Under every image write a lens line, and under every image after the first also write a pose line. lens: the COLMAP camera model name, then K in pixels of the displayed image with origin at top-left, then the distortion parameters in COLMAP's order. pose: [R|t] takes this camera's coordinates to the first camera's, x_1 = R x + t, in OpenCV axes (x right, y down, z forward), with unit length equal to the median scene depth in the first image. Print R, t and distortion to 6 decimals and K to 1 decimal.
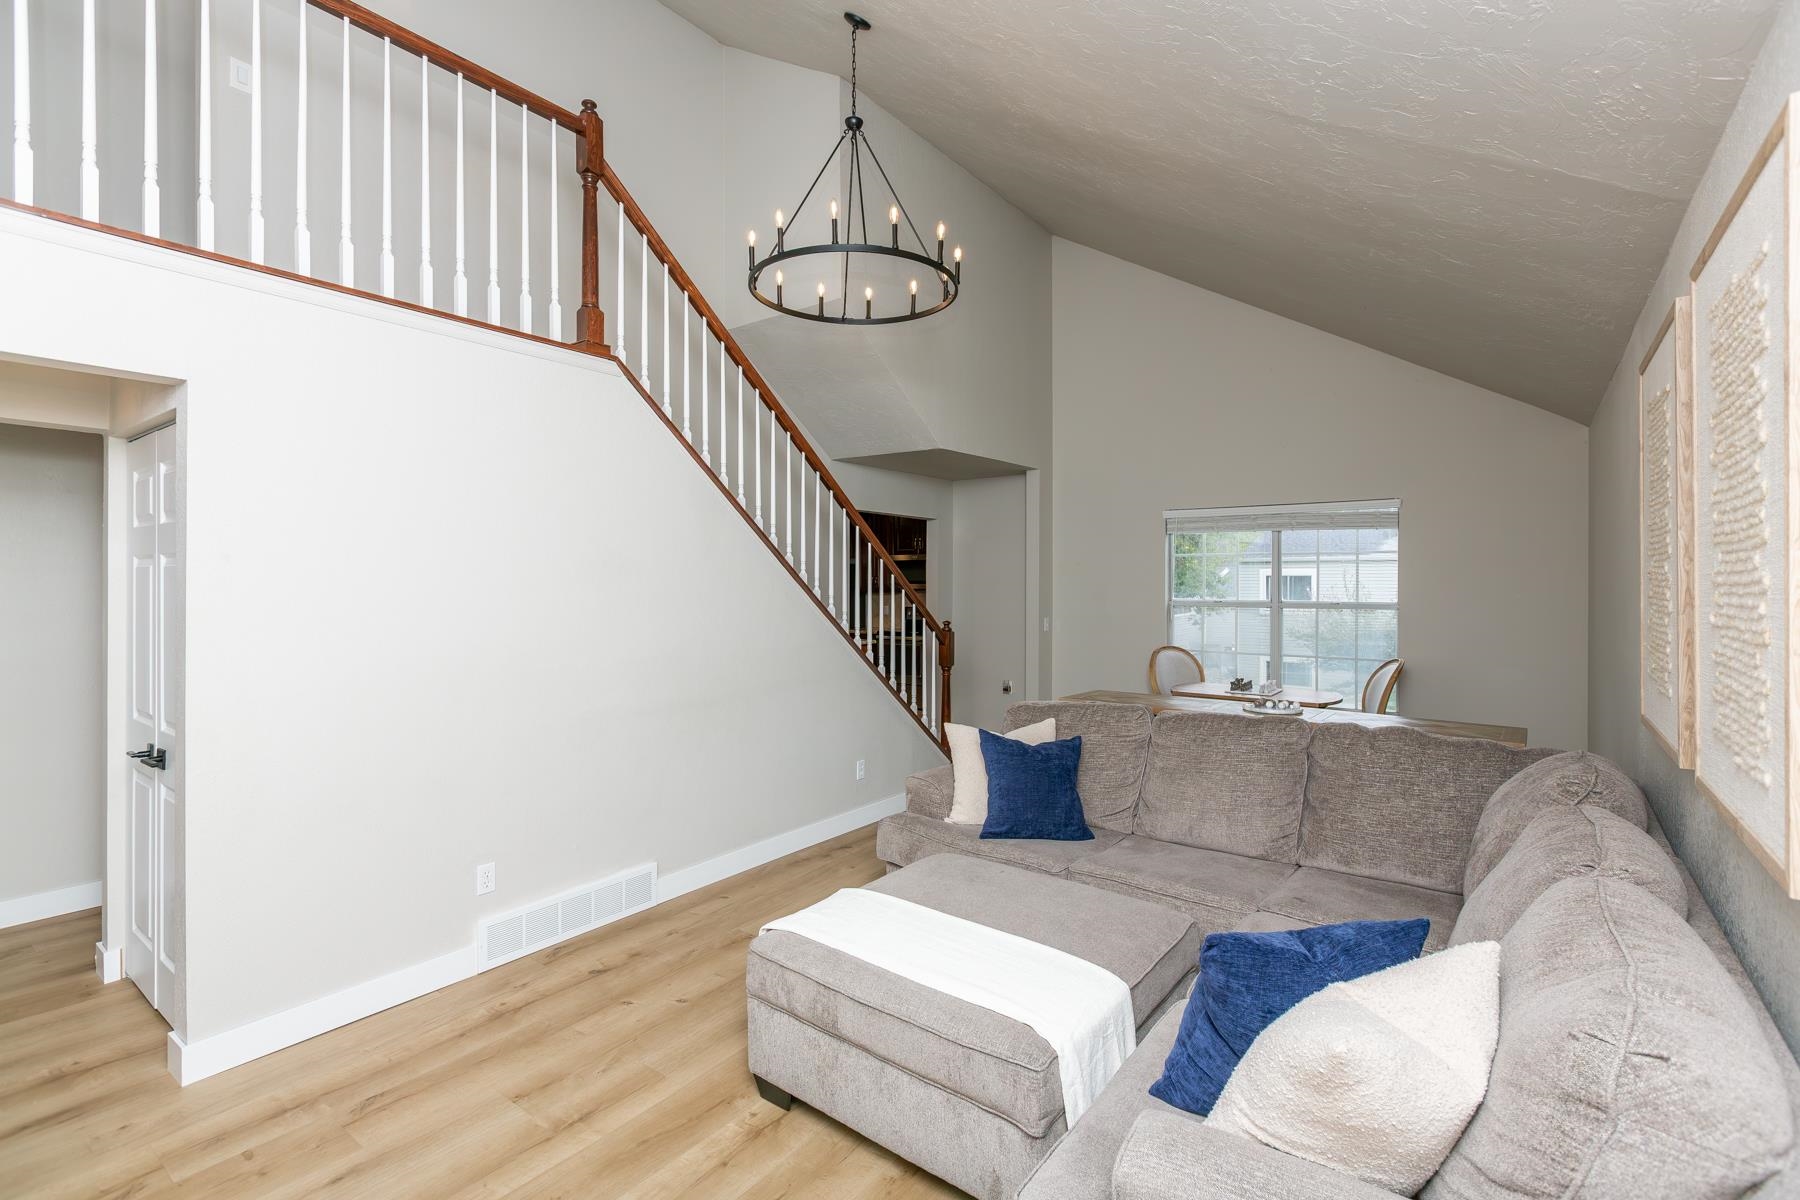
lens RADIAL K [[817.3, 0, 914.0], [0, 817.3, 583.4], [0, 0, 1]] dist [0.000792, -0.000183]
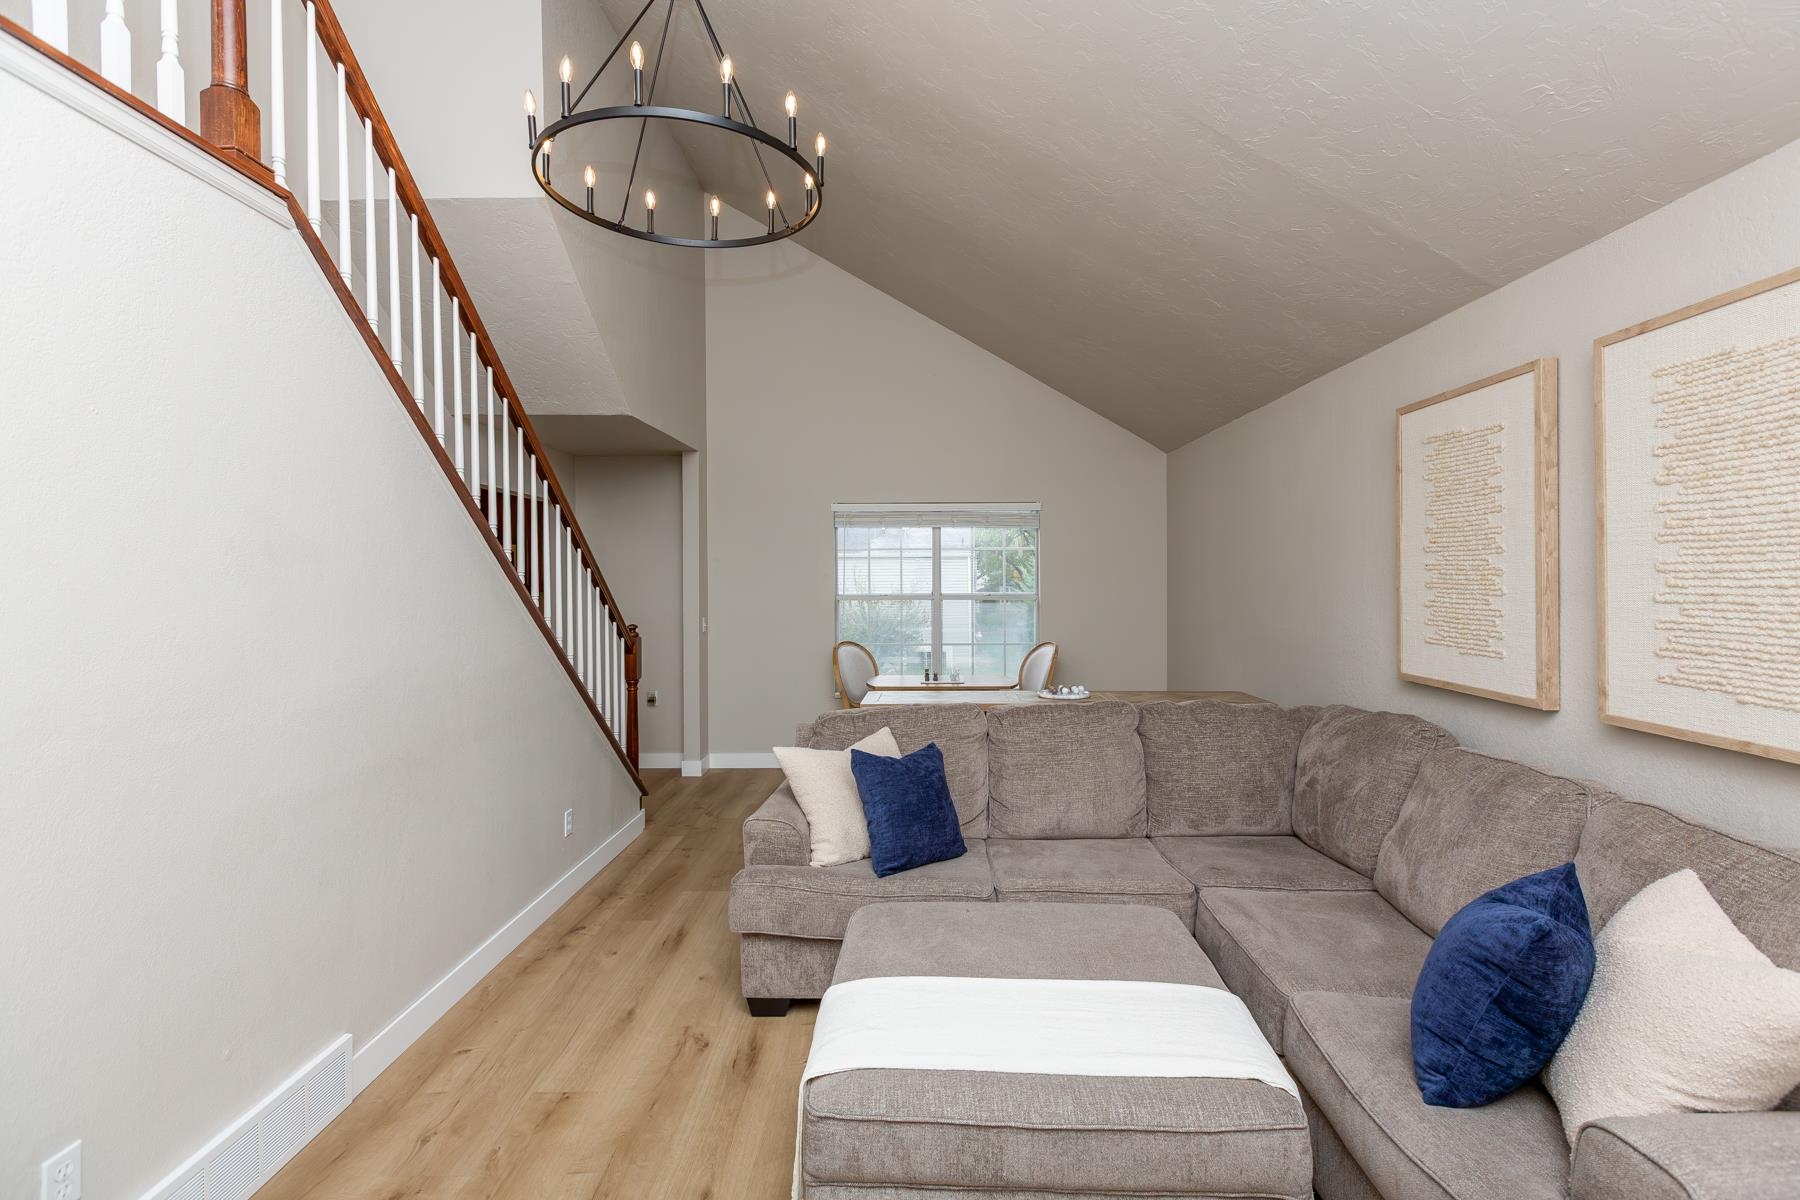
lens RADIAL K [[817.3, 0, 913.8], [0, 817.3, 584.2], [0, 0, 1]] dist [0.000792, -0.000183]
pose [[0.810563, -0.011515, 0.585538, -0.381690], [0.008344, 0.999932, 0.008114, 0.000995], [-0.585591, -0.001692, 0.810605, 0.292025]]
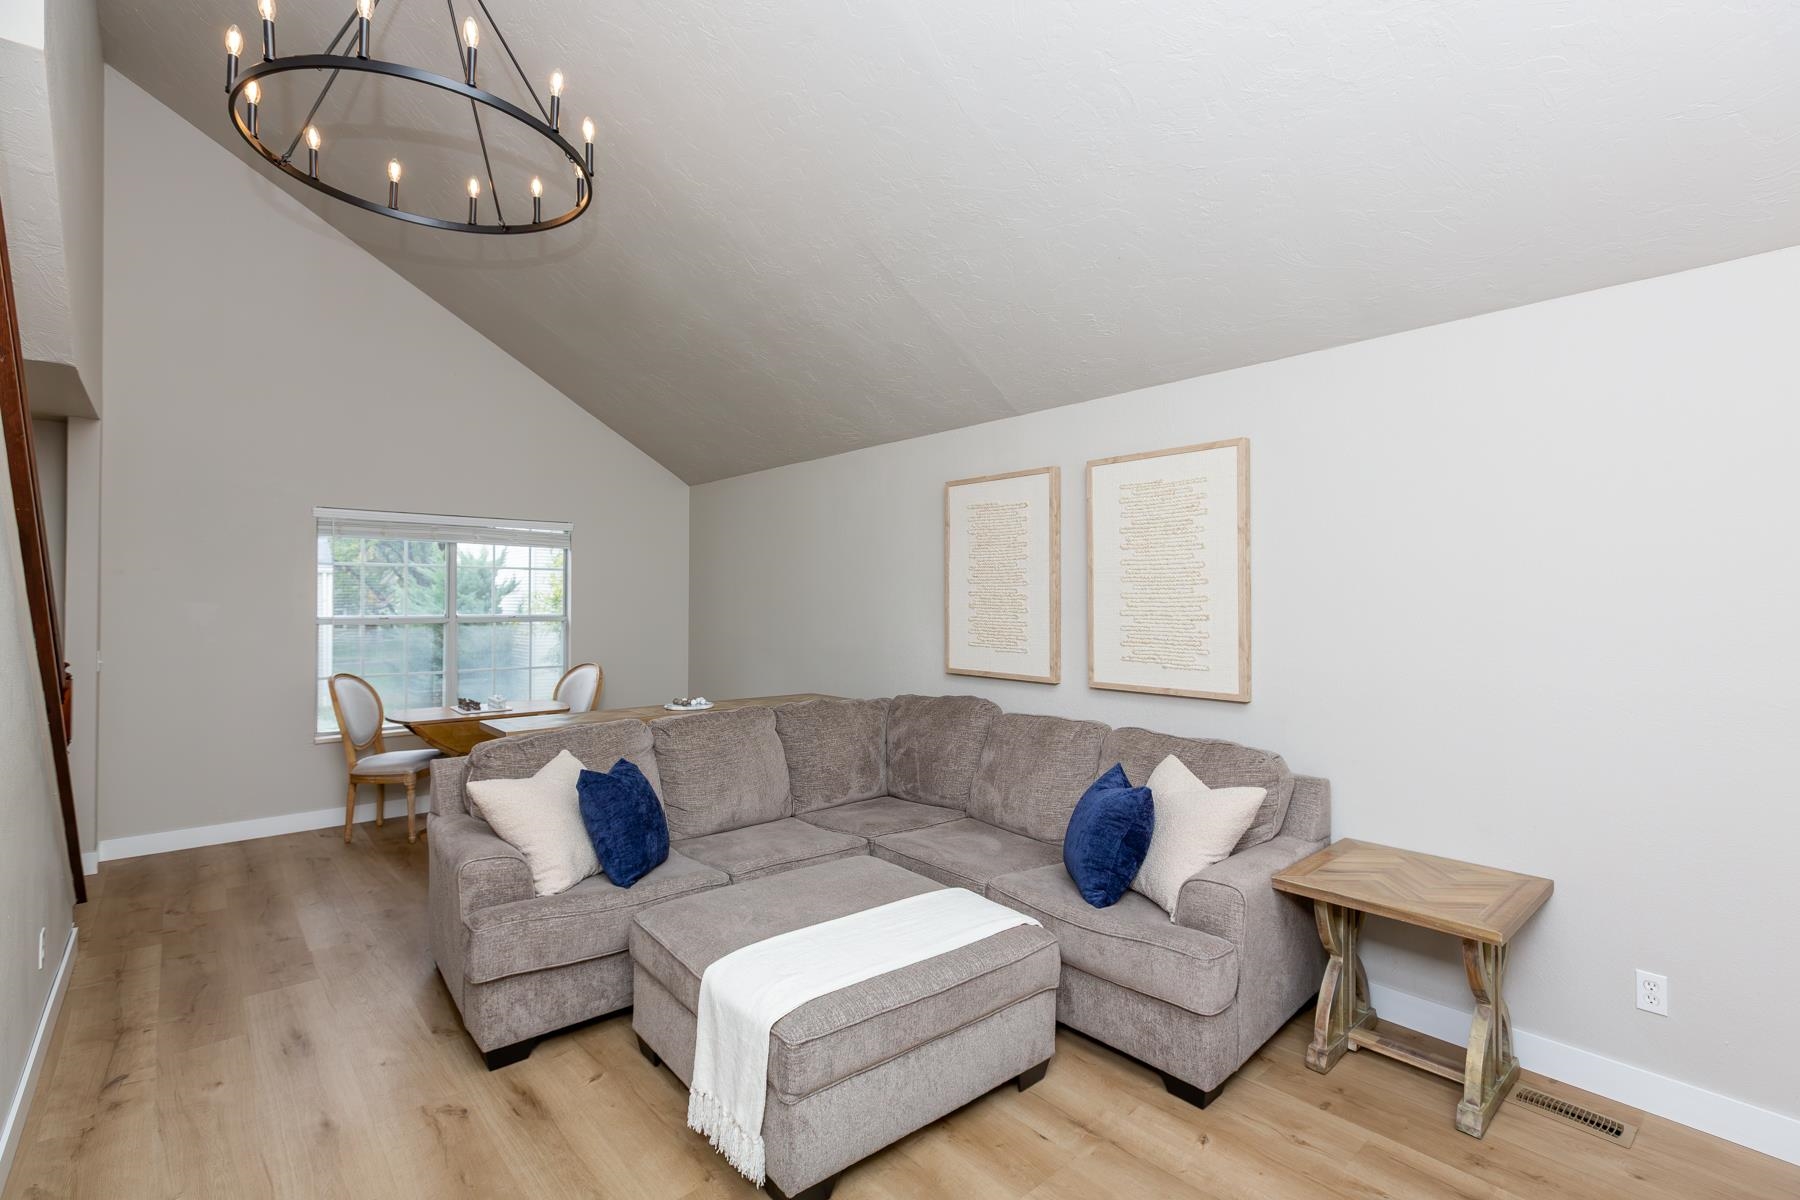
lens RADIAL K [[817.3, 0, 897.1], [0, 817.3, 597.1], [0, 0, 1]] dist [0.000792, -0.000183]
pose [[0.219609, 0.000055, 0.975588, -0.707809], [0.000524, 1.000000, -0.000174, -0.000027], [-0.975588, 0.000549, 0.219609, 0.523994]]
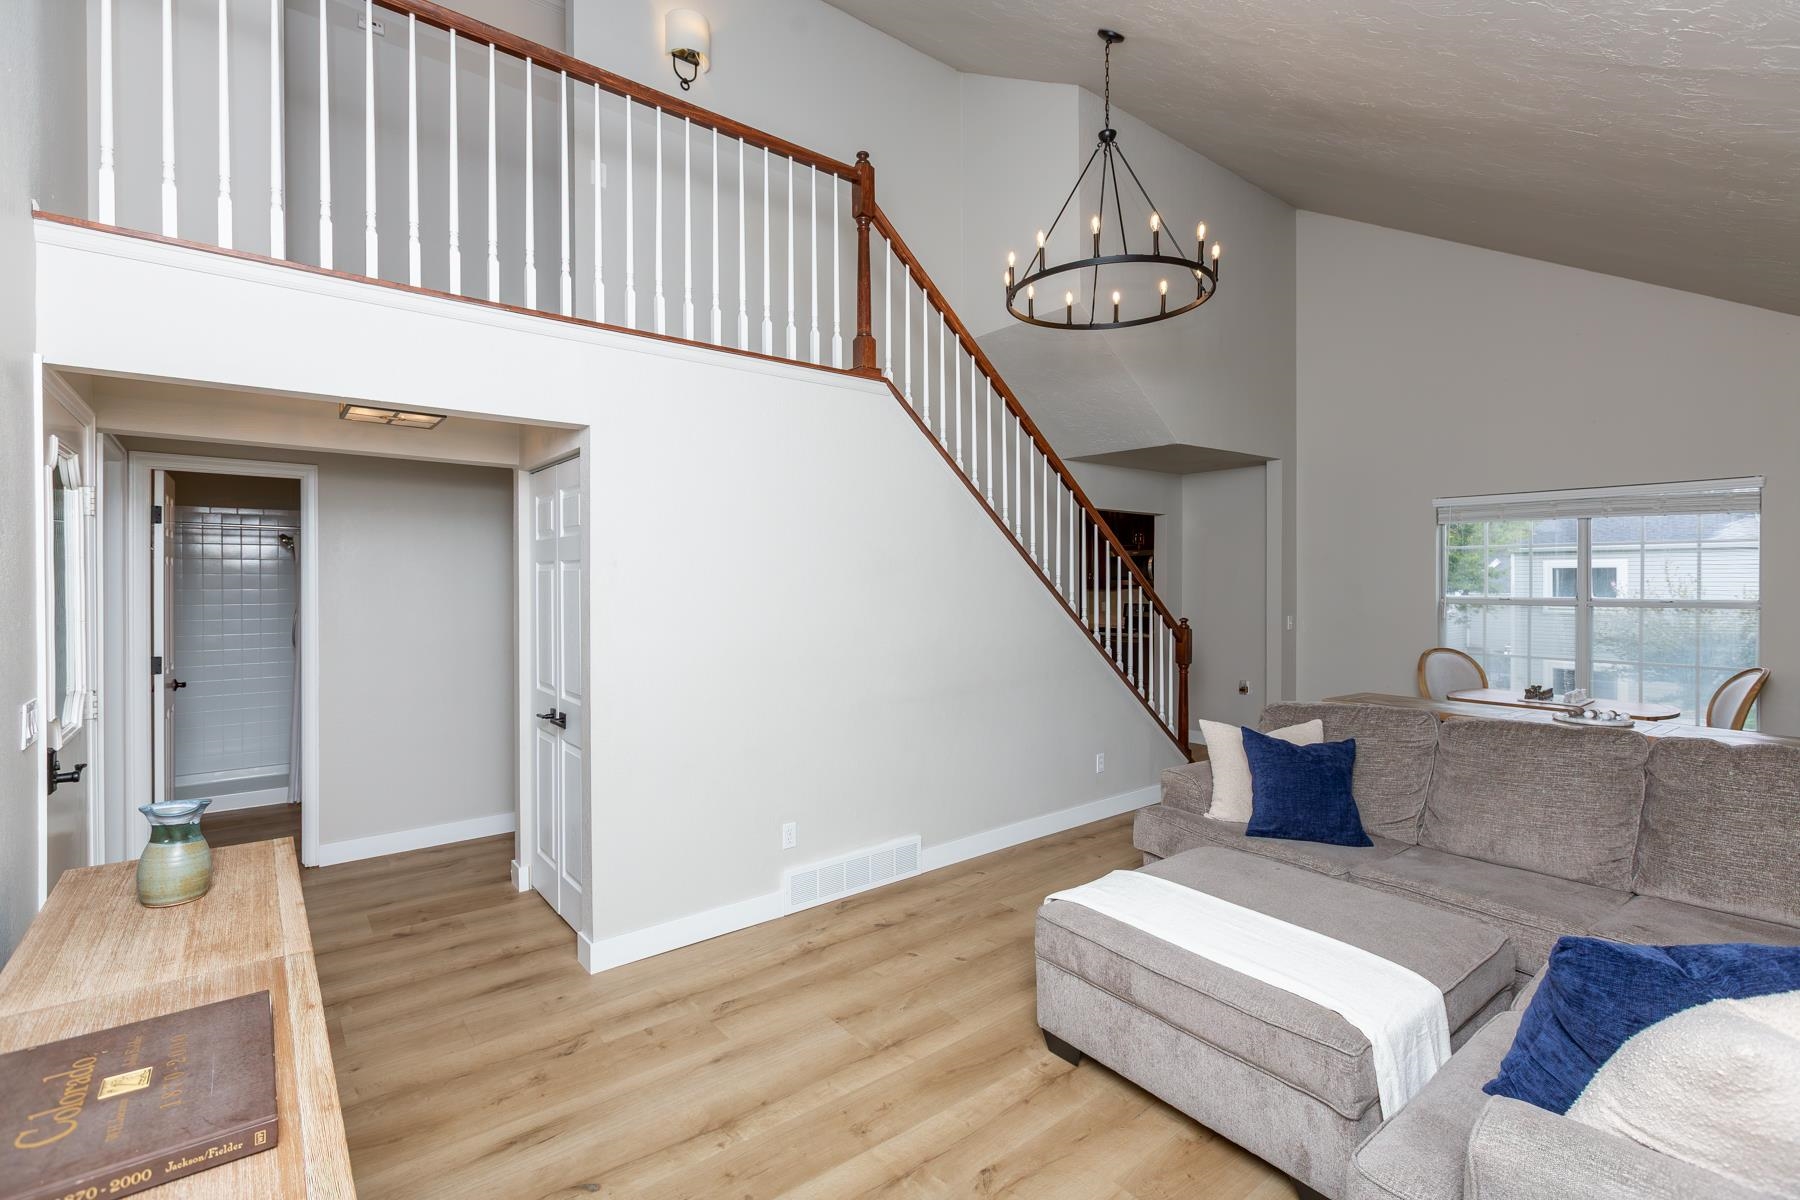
lens RADIAL K [[817.3, 0, 882.2], [0, 817.3, 584.1], [0, 0, 1]] dist [0.000792, -0.000183]
pose [[0.962176, -0.002744, -0.272413, -0.074297], [0.004514, 0.999973, 0.005873, -0.004190], [0.272390, -0.006881, 0.962162, -0.082482]]
